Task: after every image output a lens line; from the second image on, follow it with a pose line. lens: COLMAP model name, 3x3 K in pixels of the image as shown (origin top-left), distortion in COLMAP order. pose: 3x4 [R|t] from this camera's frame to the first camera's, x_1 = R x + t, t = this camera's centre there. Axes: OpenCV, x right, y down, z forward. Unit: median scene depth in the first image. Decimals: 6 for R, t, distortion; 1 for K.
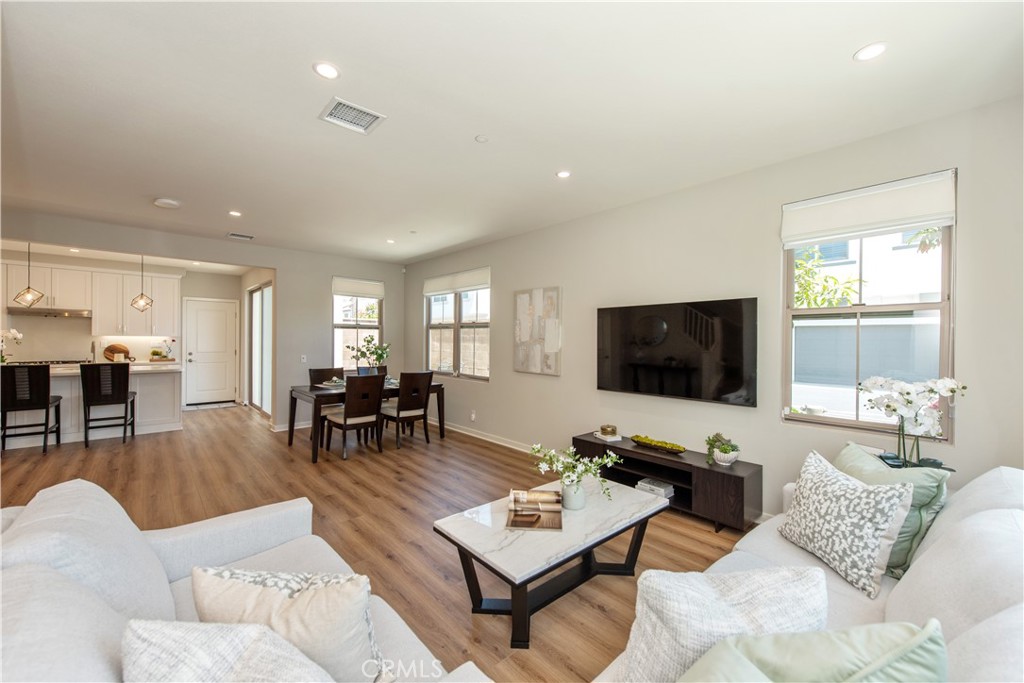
lens RADIAL K [[405.7, 0, 520.2], [0, 405.7, 339.9], [0, 0, 1]] dist [0.009730, -0.001595]
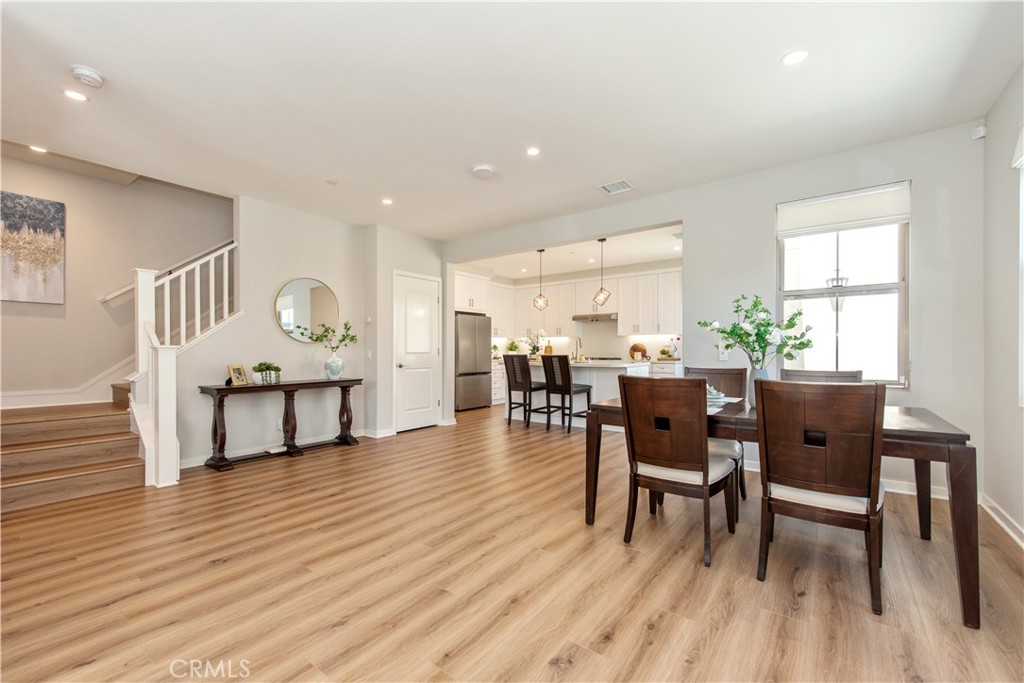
lens RADIAL K [[422.8, 0, 514.5], [0, 422.8, 352.5], [0, 0, 1]] dist [0.012327, -0.001396]
pose [[0.171865, -0.007190, -0.985094, 0.055459], [0.004047, 0.999970, -0.006592, 0.054636], [0.985112, -0.002854, 0.171889, 0.678700]]
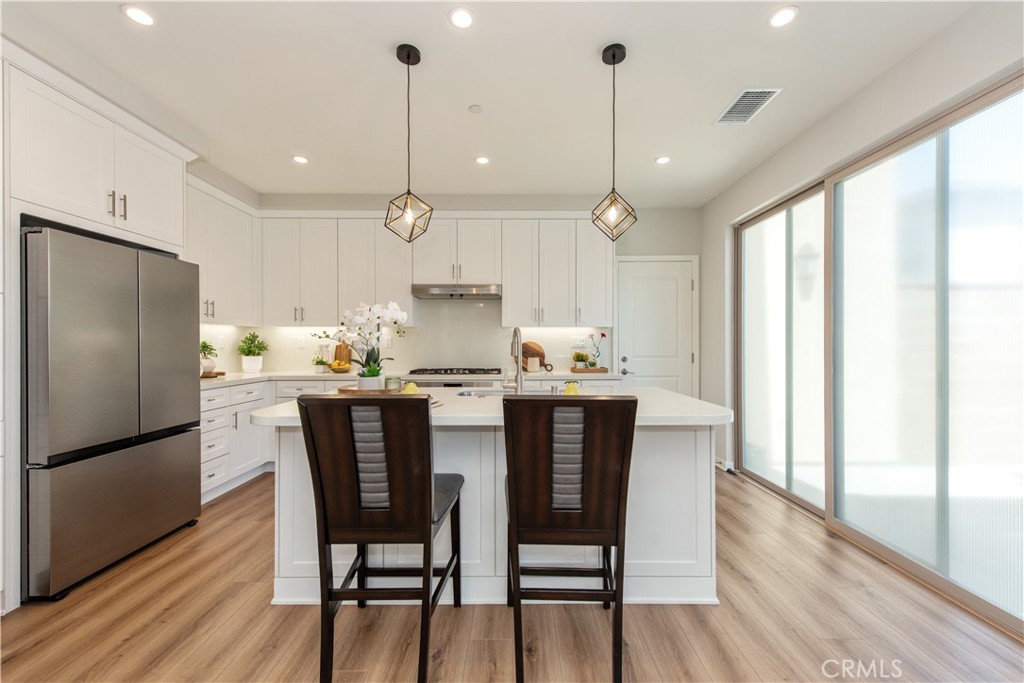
lens RADIAL K [[405.7, 0, 510.3], [0, 405.7, 344.6], [0, 0, 1]] dist [0.009730, -0.001595]
pose [[0.728460, -0.010919, -0.685001, -0.824769], [0.008680, 0.999940, -0.006708, 0.025045], [0.685033, -0.001059, 0.728511, 0.752197]]
